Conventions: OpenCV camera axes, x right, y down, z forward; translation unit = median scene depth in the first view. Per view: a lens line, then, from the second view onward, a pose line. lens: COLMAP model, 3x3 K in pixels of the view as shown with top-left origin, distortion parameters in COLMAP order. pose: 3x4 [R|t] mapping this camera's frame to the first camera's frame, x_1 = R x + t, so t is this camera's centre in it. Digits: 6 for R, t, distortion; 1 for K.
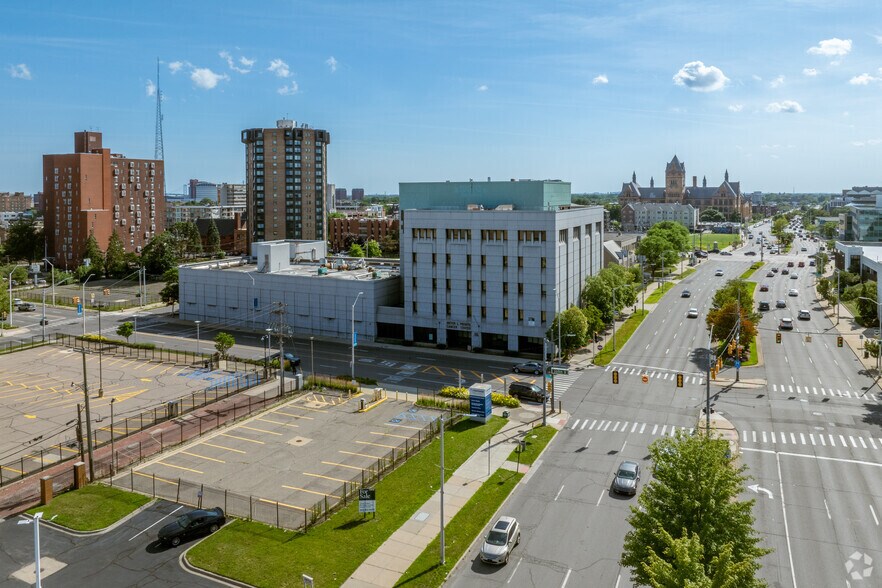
lens RADIAL K [[665.4, 0, 438.6], [0, 665.4, 227.0], [0, 0, 1]] dist [-0.035450, -0.006493]
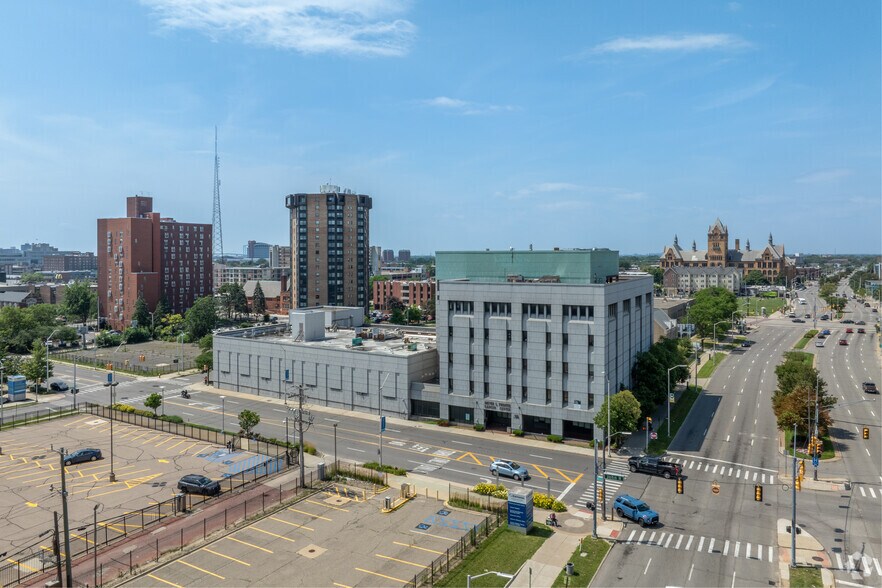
lens RADIAL K [[621.9, 0, 438.1], [0, 621.9, 268.5], [0, 0, 1]] dist [-0.004932, -0.001177]
pose [[0.997366, 0.006145, -0.072274, 0.007948], [-0.007958, 0.999660, -0.024822, -0.019200], [0.072097, 0.025332, 0.997076, 0.109694]]
